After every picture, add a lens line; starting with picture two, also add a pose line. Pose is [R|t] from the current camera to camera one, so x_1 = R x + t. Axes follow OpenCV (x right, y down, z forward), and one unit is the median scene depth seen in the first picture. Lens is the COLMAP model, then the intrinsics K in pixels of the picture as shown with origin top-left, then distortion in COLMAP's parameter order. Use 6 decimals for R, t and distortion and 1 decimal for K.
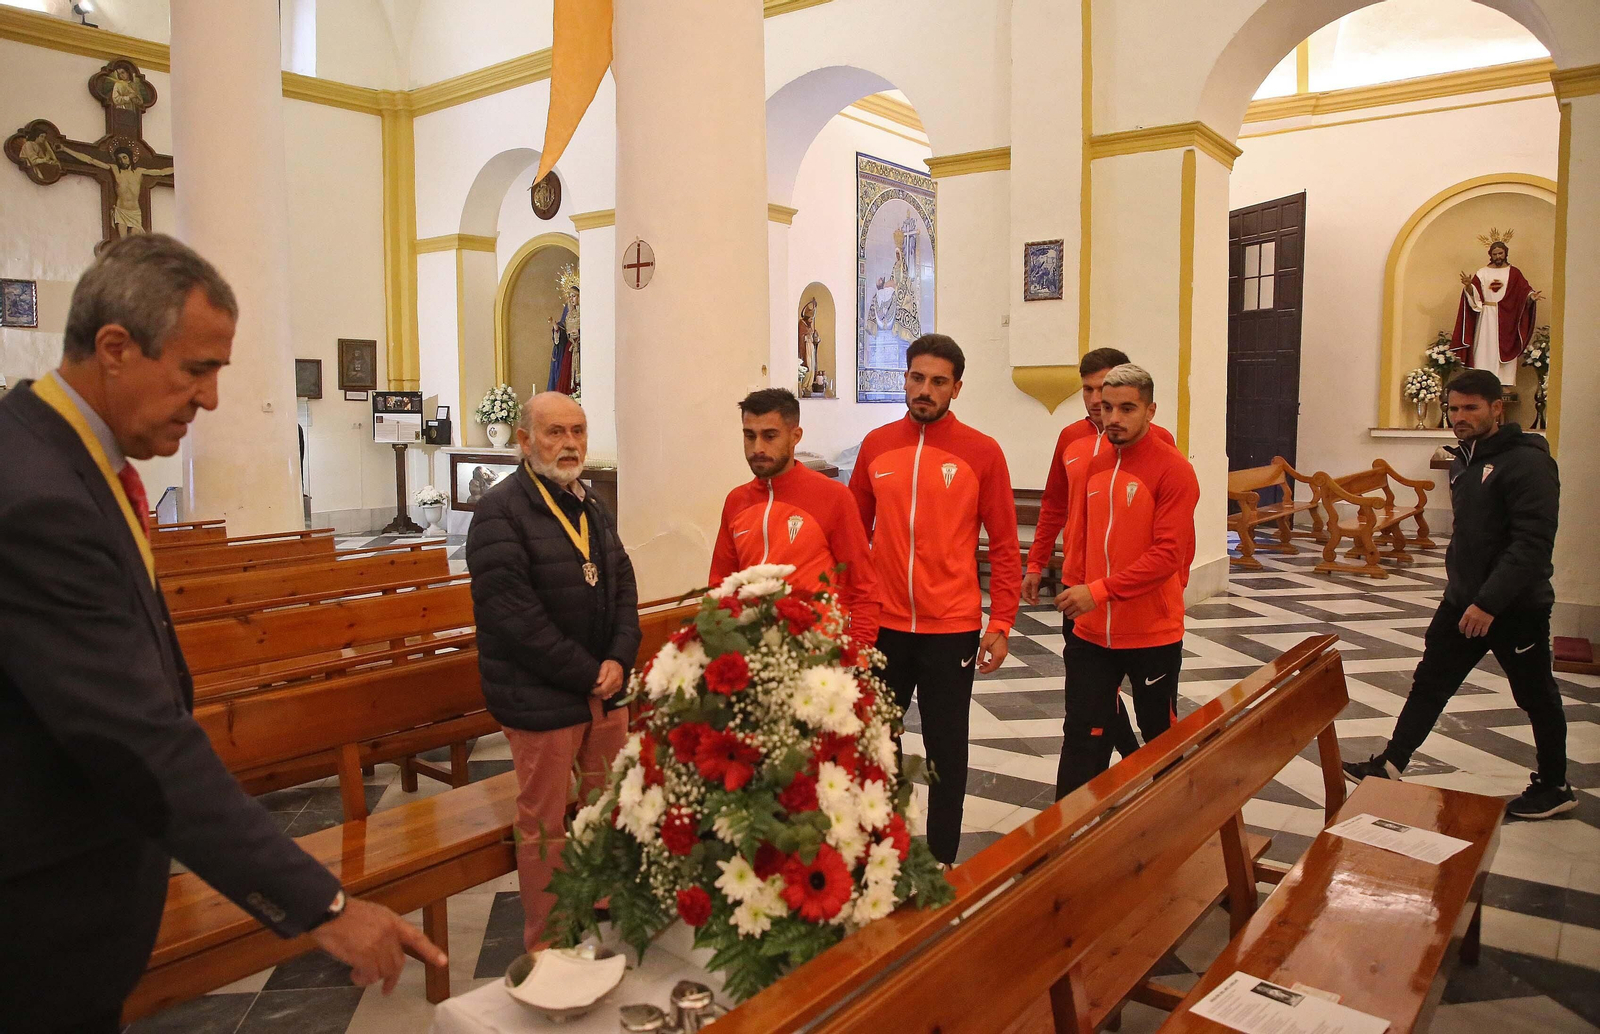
lens RADIAL K [[1105.9, 0, 776.7], [0, 1105.9, 506.0], [0, 0, 1]] dist [-0.061479, 0.026662]
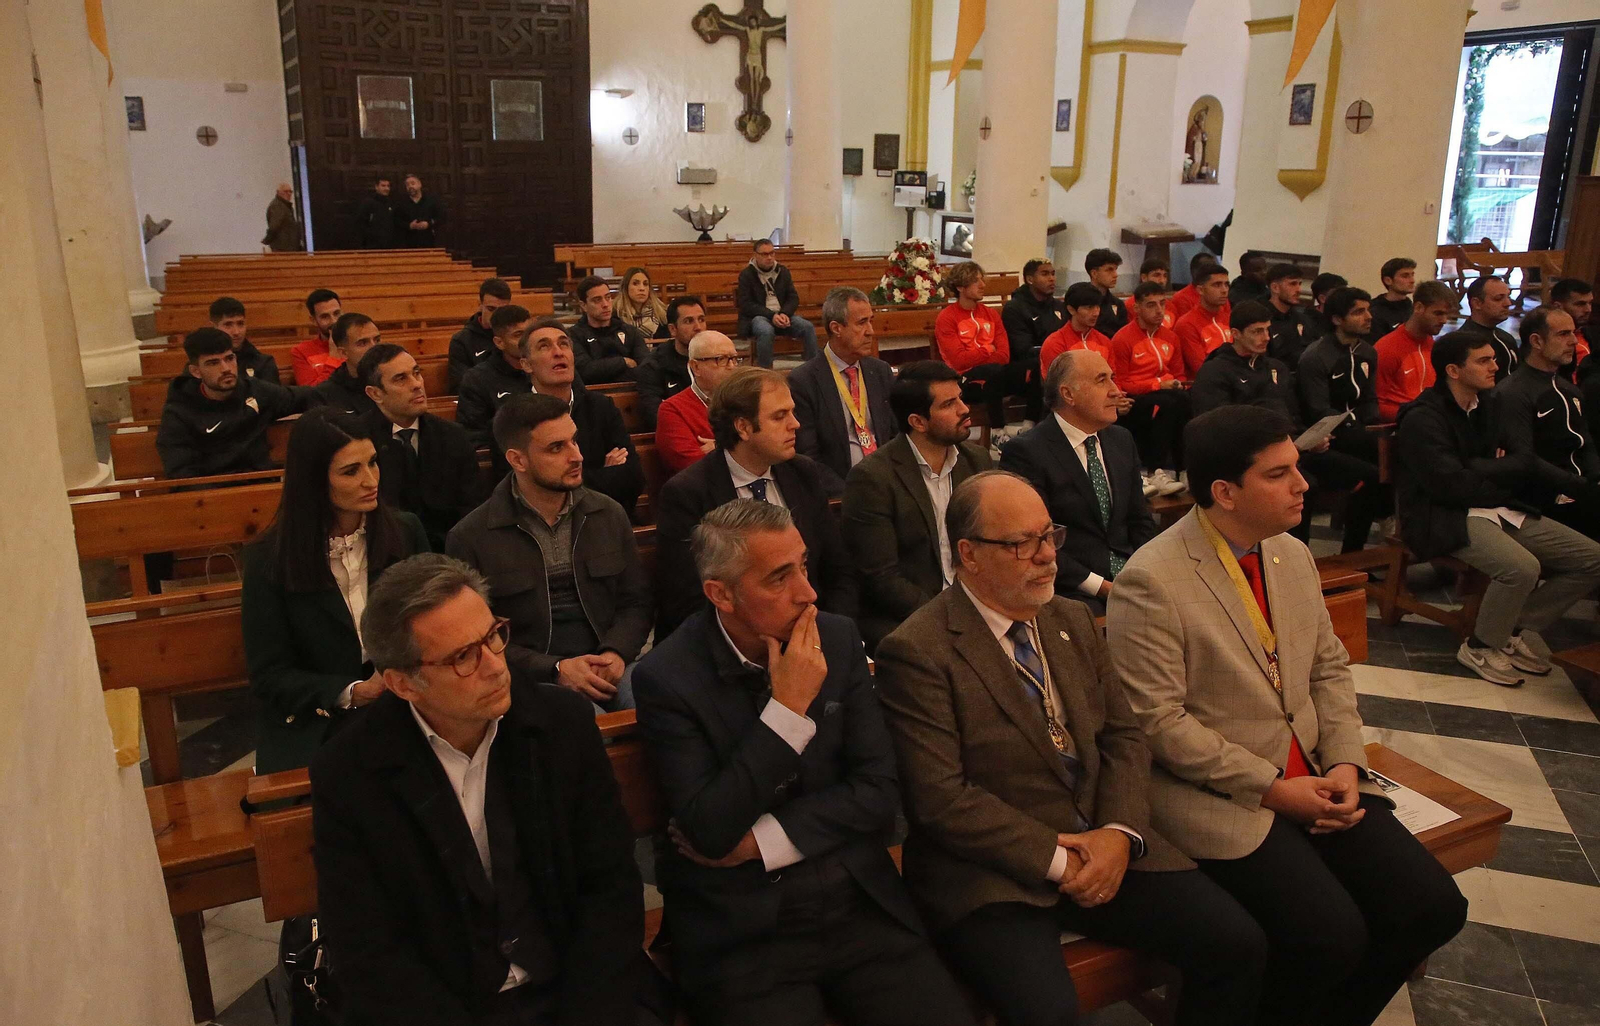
lens RADIAL K [[1218.1, 0, 792.1], [0, 1218.1, 519.4], [0, 0, 1]] dist [-0.069750, 0.032408]
pose [[0.894819, 0.134323, -0.425743, 0.266317], [-0.049103, 0.977488, 0.205197, 0.027089], [0.443721, -0.162709, 0.881270, -0.578005]]
